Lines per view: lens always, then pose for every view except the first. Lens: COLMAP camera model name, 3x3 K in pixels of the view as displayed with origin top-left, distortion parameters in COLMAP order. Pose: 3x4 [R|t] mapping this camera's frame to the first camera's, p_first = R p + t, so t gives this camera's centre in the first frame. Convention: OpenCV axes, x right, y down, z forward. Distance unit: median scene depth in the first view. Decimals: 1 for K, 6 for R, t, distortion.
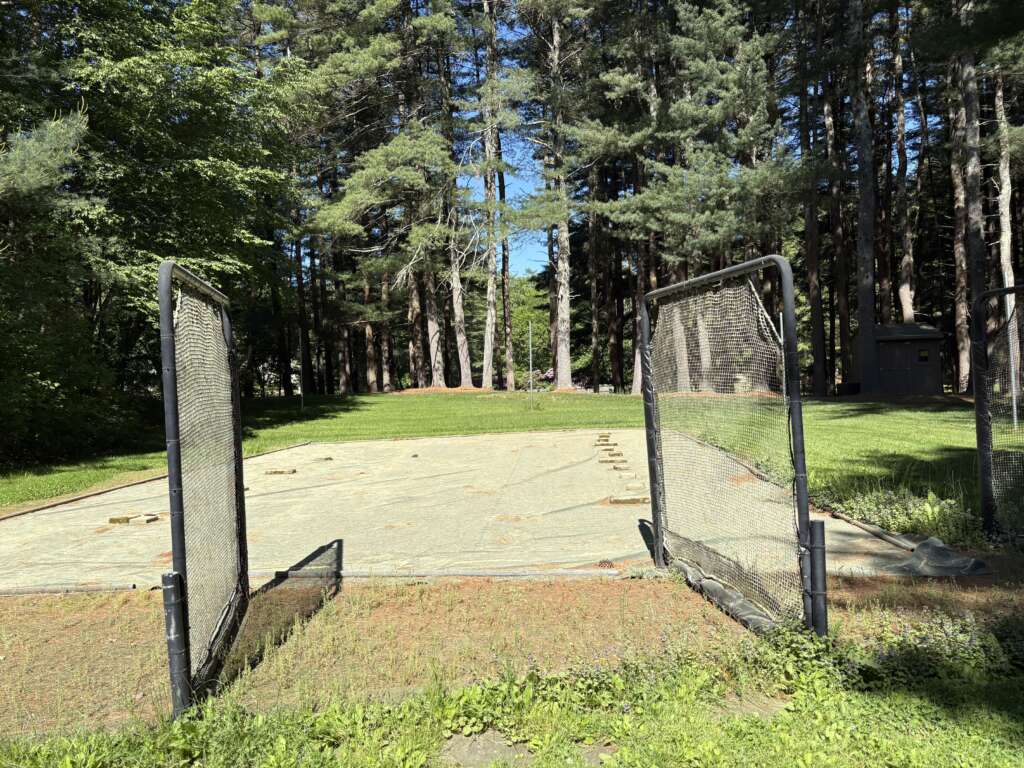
lens RADIAL K [[779.9, 0, 507.8], [0, 779.9, 388.4], [0, 0, 1]] dist [0.021748, -0.001395]
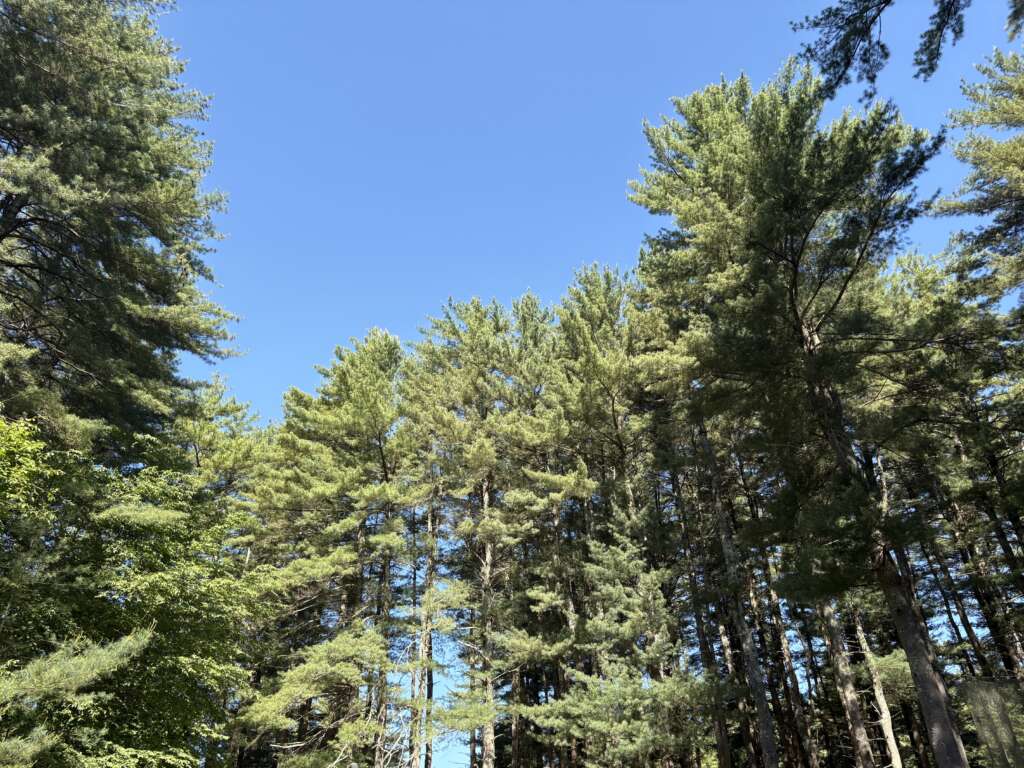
lens RADIAL K [[779.9, 0, 507.8], [0, 779.9, 388.4], [0, 0, 1]] dist [0.021748, -0.001395]
pose [[0.993451, 0.080443, 0.081142, -0.027804], [-0.019637, 0.819799, -0.572315, 0.018278], [-0.112558, 0.566973, 0.816010, -0.117355]]
